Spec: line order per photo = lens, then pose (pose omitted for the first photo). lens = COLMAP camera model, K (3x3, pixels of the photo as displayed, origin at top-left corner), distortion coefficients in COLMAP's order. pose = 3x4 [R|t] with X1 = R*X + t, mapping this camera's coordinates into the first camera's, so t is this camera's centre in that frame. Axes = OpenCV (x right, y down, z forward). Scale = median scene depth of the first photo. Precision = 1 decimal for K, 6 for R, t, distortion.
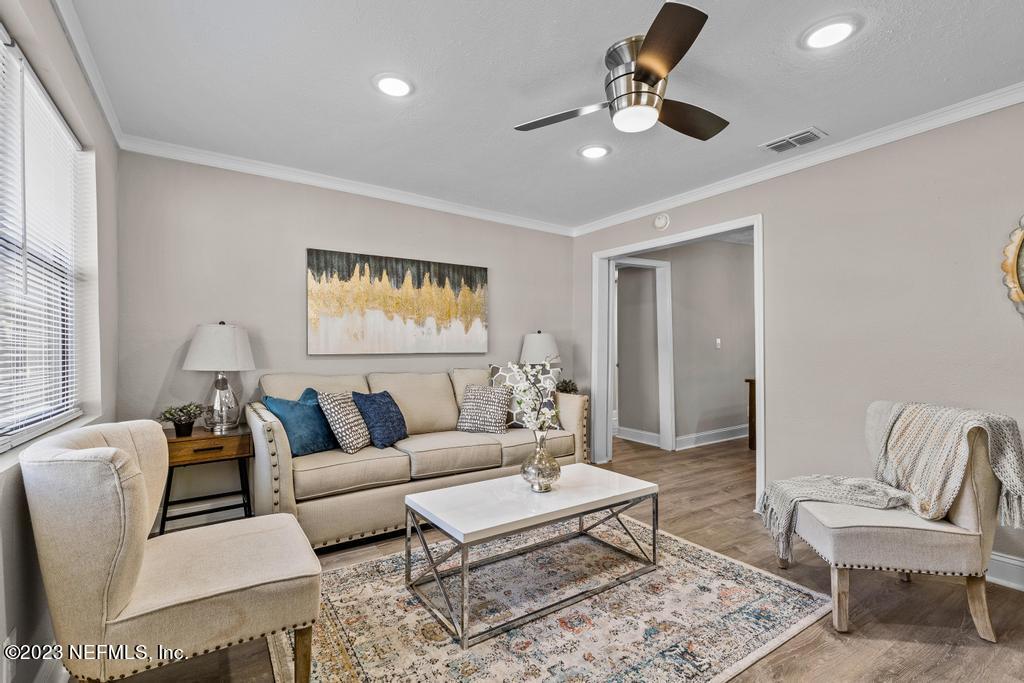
lens RADIAL K [[461.8, 0, 510.3], [0, 461.8, 344.6], [0, 0, 1]] dist [0.013861, -0.001161]
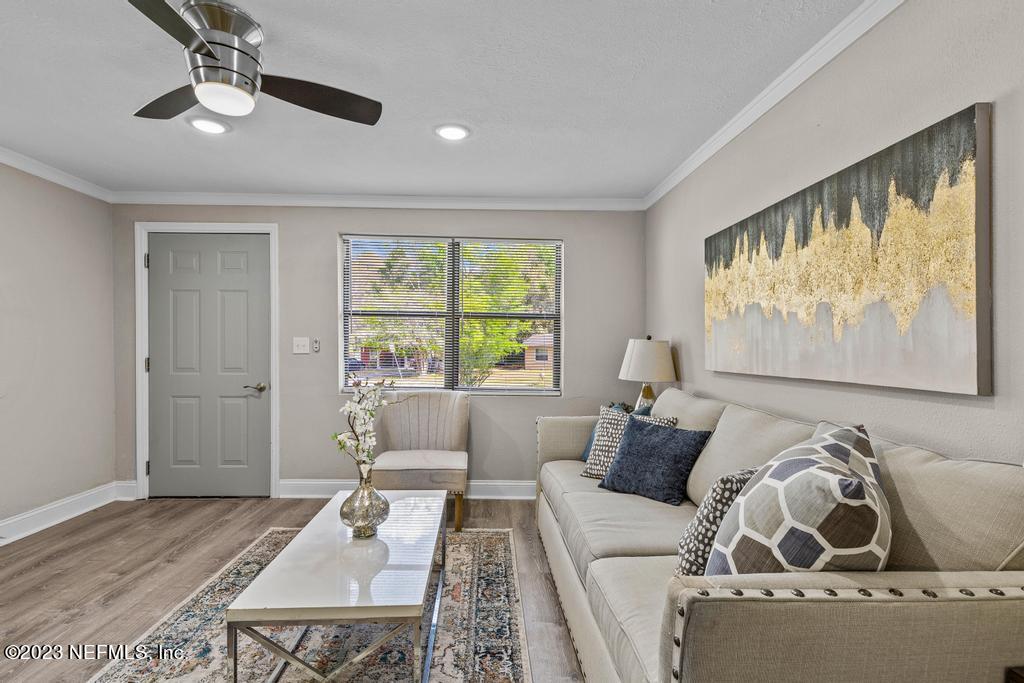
lens RADIAL K [[478.3, 0, 511.6], [0, 478.3, 359.5], [0, 0, 1]] dist [0.009706, -0.000710]
pose [[-0.515994, 0.015667, -0.856449, 0.527008], [-0.002532, 0.999800, 0.019814, -0.015129], [0.856588, 0.012392, -0.515852, 1.316935]]
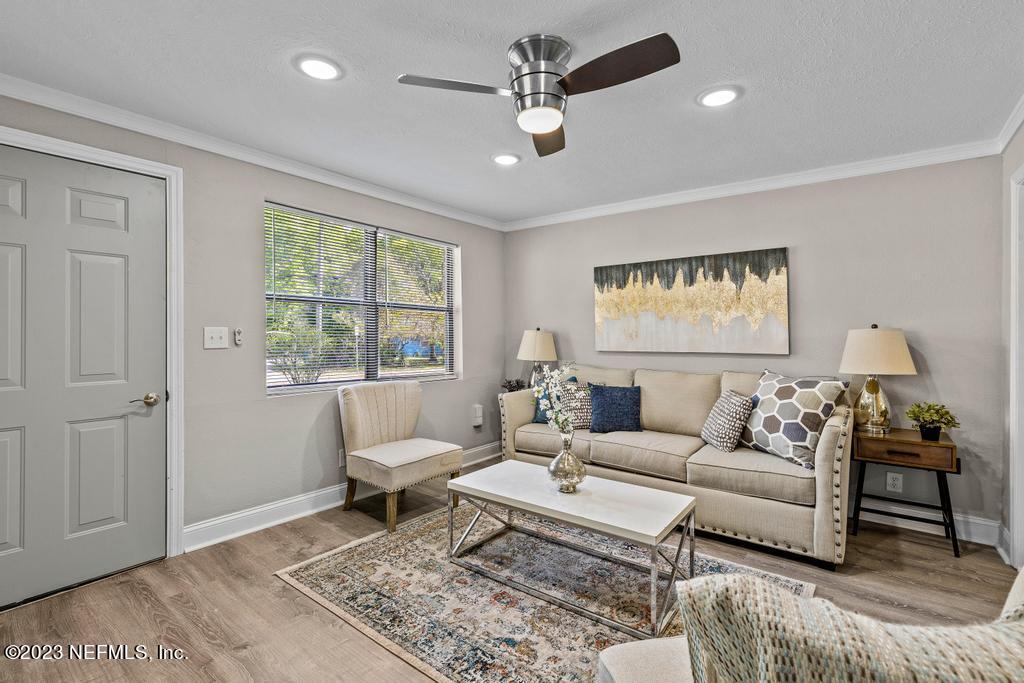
lens RADIAL K [[463.4, 0, 516.9], [0, 463.4, 335.0], [0, 0, 1]] dist [0.009954, -0.000113]
pose [[0.329855, -0.002348, -0.944029, 0.796419], [0.006487, 0.999979, -0.000220, -0.026850], [0.944009, -0.006051, 0.329863, 0.435850]]
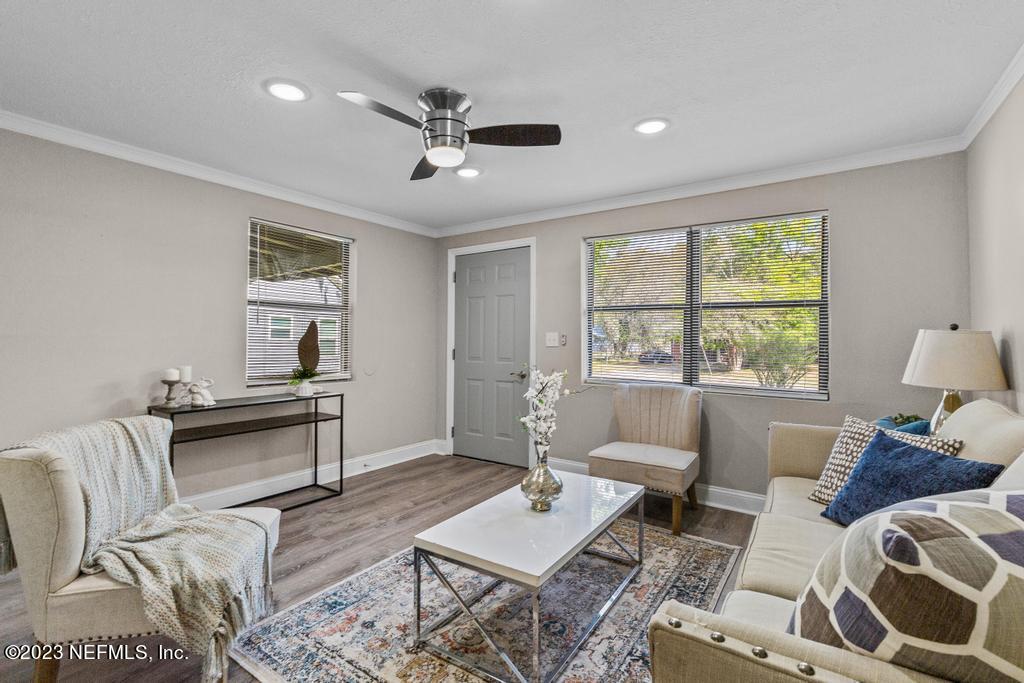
lens RADIAL K [[479.4, 0, 513.9], [0, 479.4, 334.8], [0, 0, 1]] dist [0.009938, -0.000392]
pose [[-0.923230, -0.009047, -0.384140, 0.390712], [-0.003351, 0.999874, -0.015495, -0.016899], [0.384232, -0.013018, -0.923145, 1.481934]]
